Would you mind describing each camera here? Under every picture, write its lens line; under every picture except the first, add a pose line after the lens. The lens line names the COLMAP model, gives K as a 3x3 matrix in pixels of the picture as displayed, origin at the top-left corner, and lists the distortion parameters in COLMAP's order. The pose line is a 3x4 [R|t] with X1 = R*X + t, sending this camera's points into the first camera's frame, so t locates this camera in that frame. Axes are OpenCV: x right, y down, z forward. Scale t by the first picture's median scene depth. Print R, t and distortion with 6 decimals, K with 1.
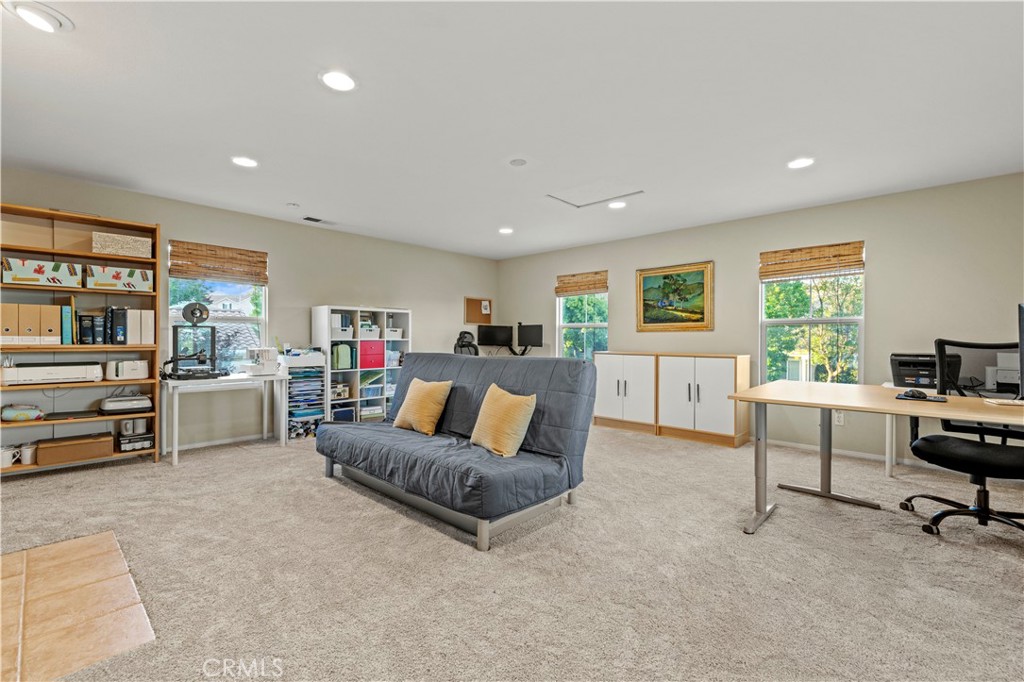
lens RADIAL K [[444.3, 0, 509.3], [0, 444.3, 342.3], [0, 0, 1]] dist [0.002229, 0.000158]
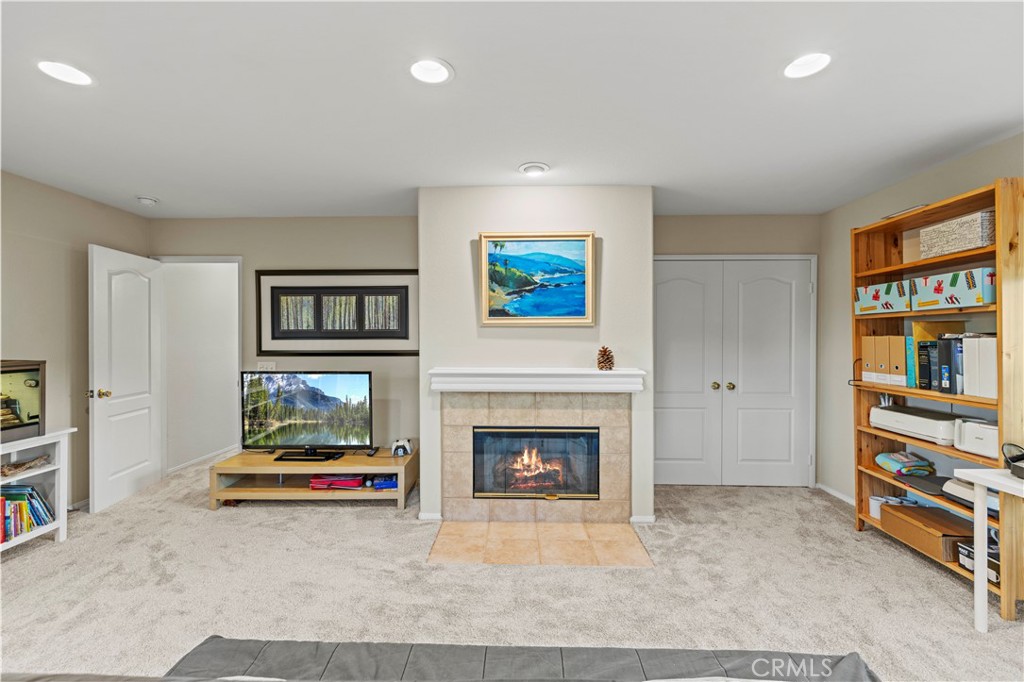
lens RADIAL K [[444.3, 0, 507.8], [0, 444.3, 335.8], [0, 0, 1]] dist [0.002229, 0.000158]
pose [[-0.762574, 0.001018, -0.646900, 0.021841], [0.002400, 0.999996, -0.001255, -0.079877], [0.646896, -0.002509, -0.762574, 1.097997]]
